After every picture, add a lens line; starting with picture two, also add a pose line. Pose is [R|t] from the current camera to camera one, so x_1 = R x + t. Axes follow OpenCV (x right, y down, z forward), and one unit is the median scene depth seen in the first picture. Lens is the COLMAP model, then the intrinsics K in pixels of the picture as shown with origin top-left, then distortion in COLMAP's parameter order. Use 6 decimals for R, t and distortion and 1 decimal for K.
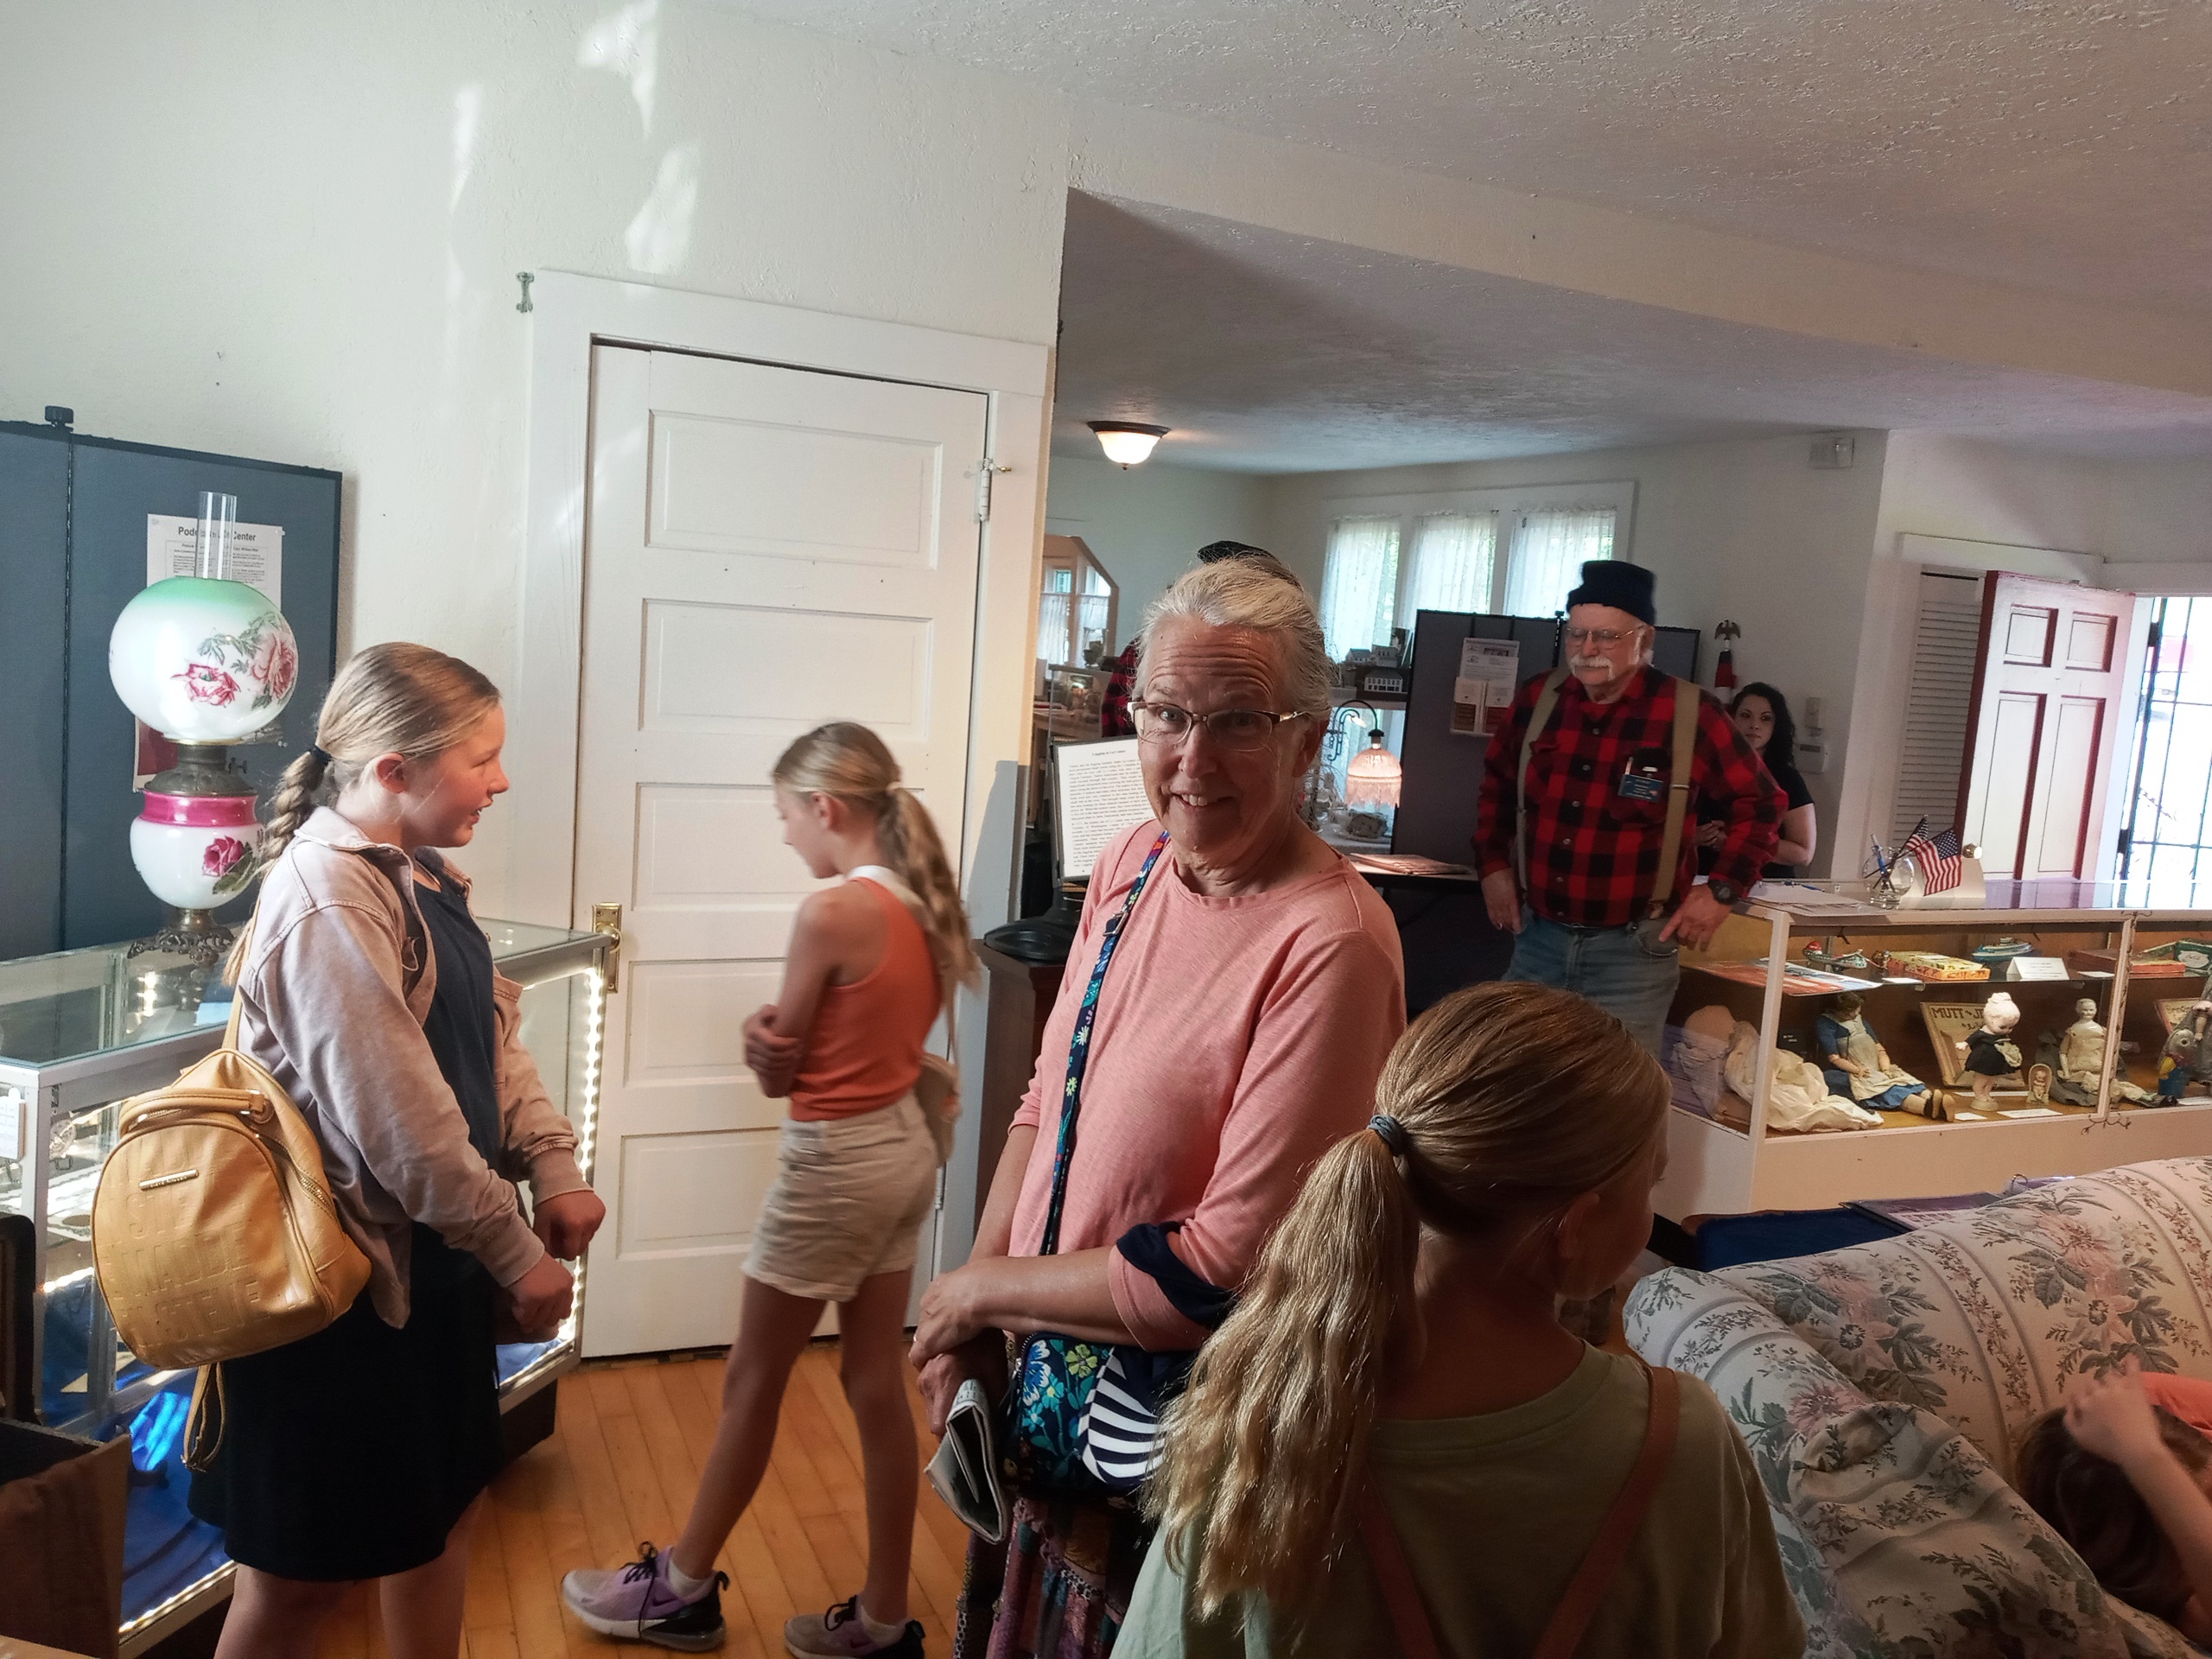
lens RADIAL K [[1763.0, 0, 1106.0], [0, 1763.0, 829.5], [0, 0, 1]] dist [0.018999, -0.009385]
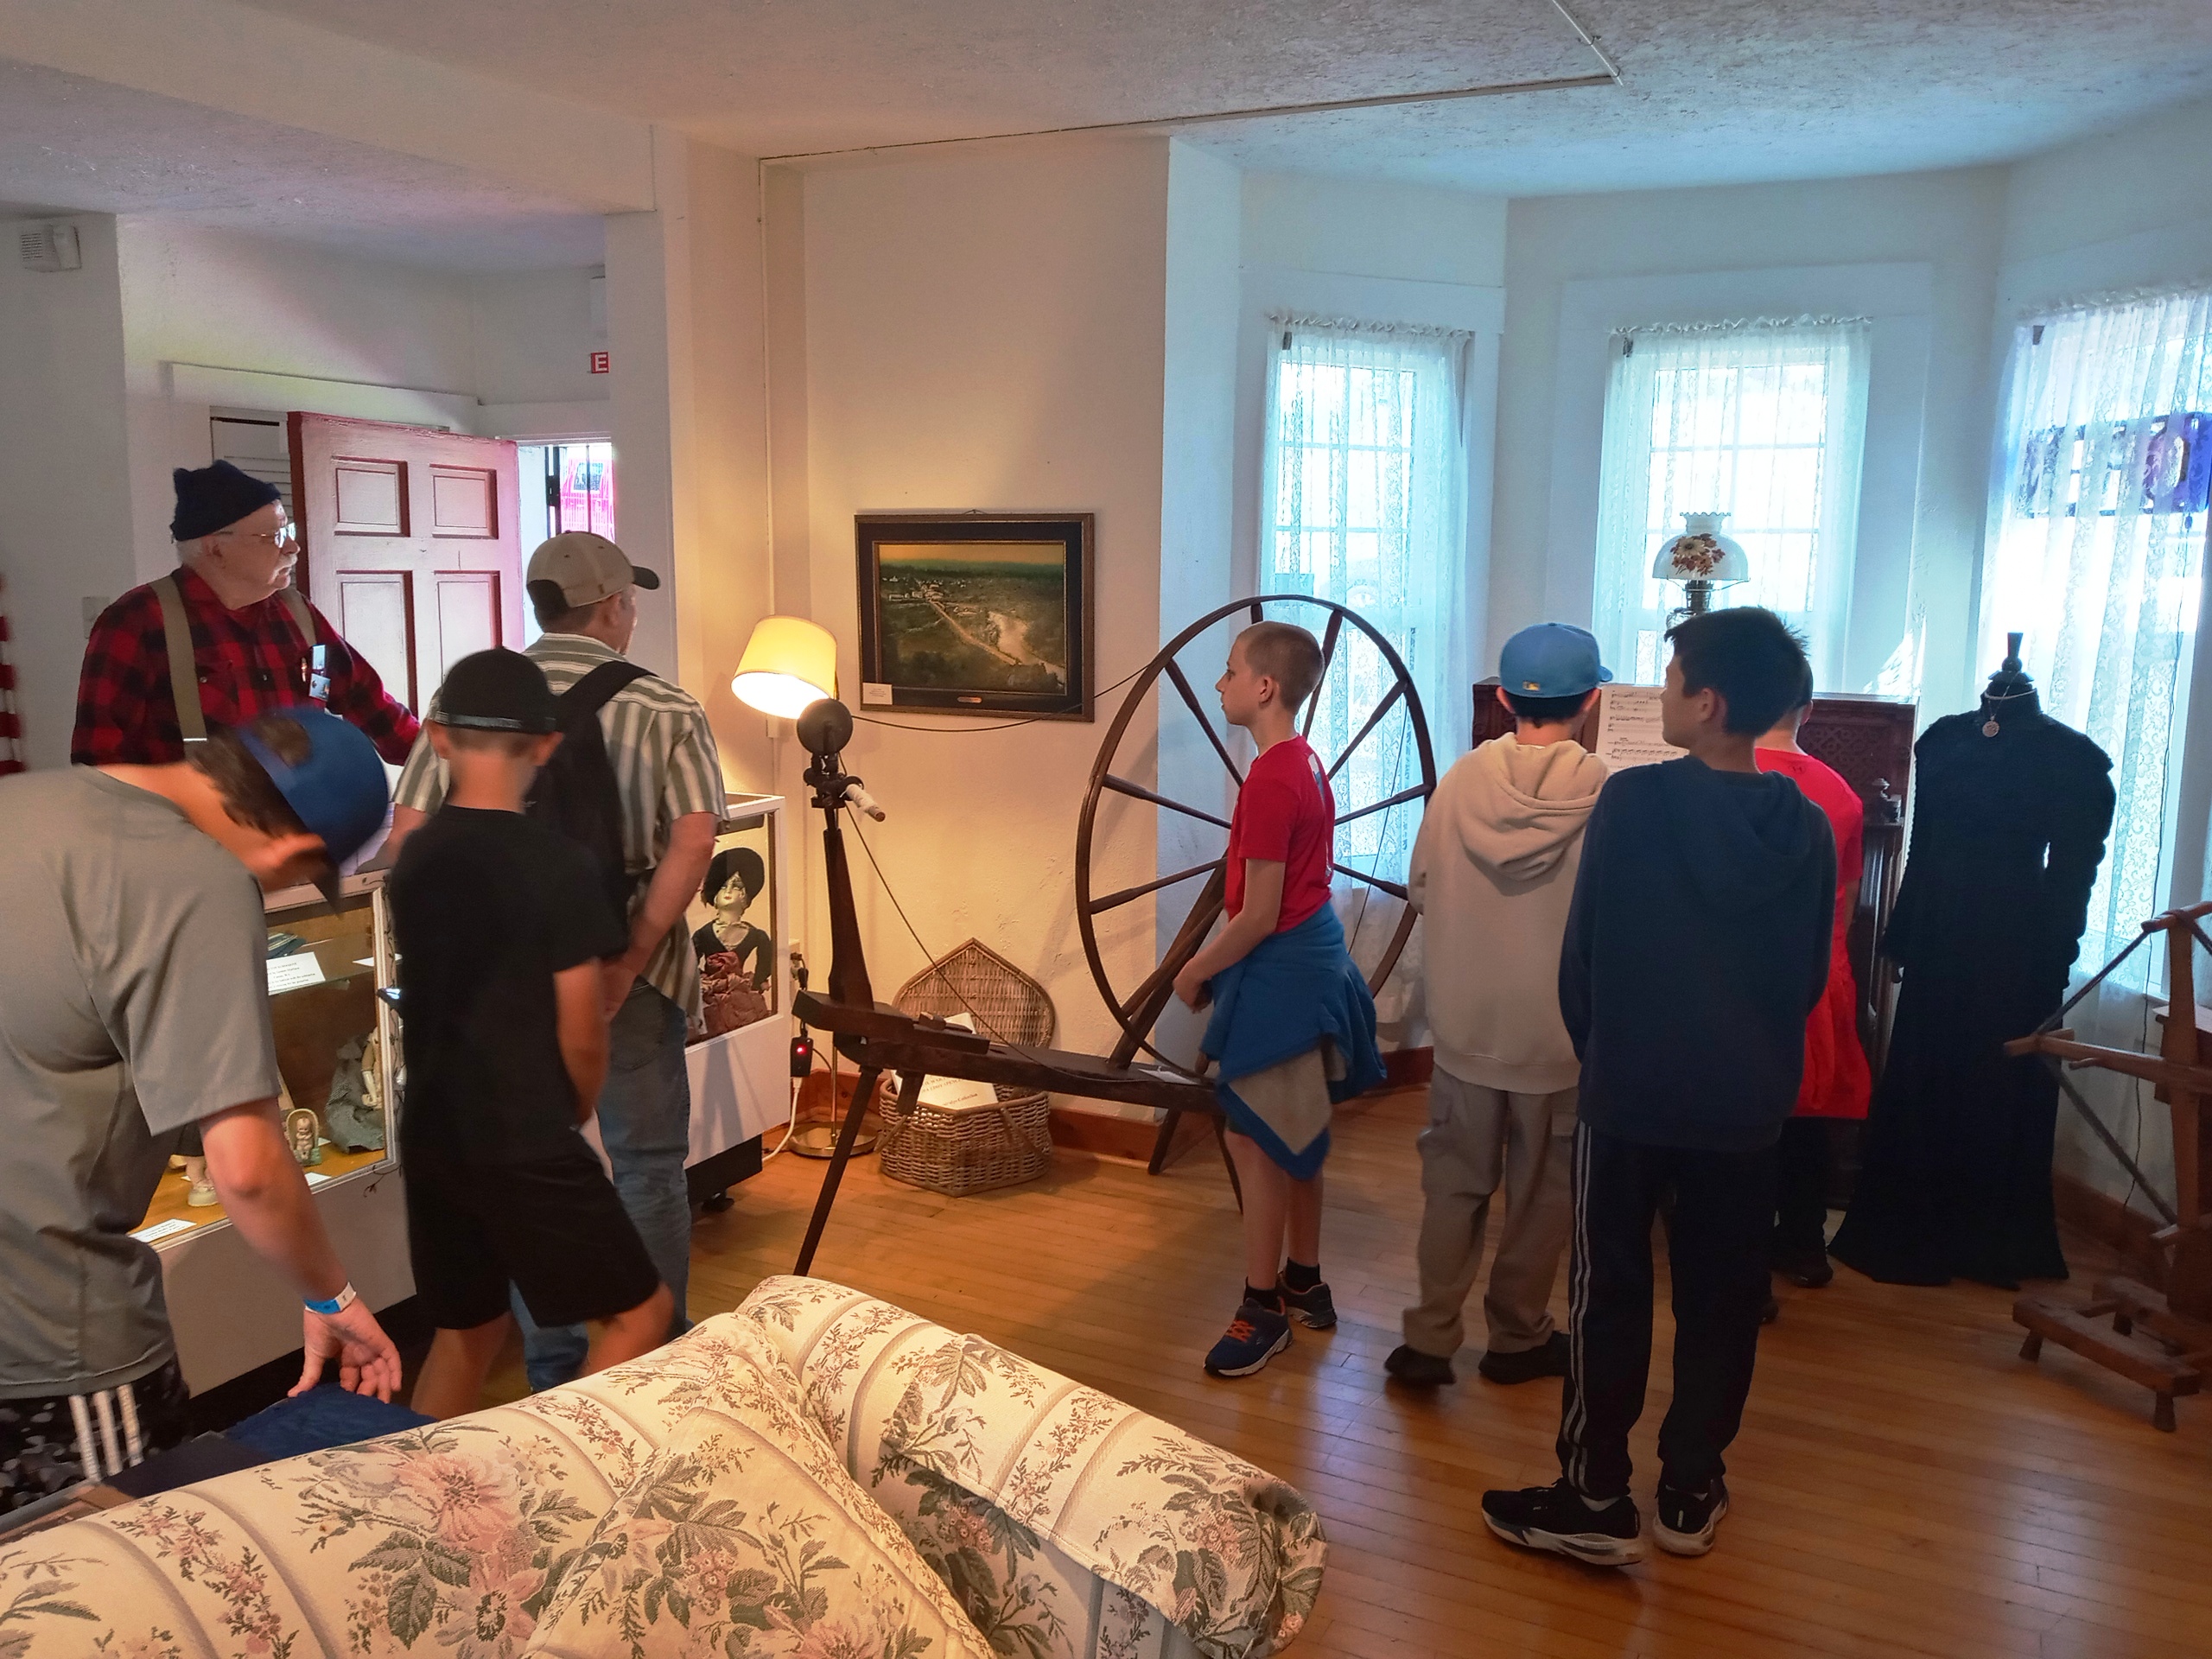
lens RADIAL K [[1785.0, 0, 1106.0], [0, 1785.0, 829.5], [0, 0, 1]] dist [0.160015, -0.423581]
pose [[0.703679, -0.171041, 0.689624, 0.196916], [0.122698, 0.985264, 0.119166, -0.026085], [-0.699844, 0.000761, 0.714296, 0.246605]]
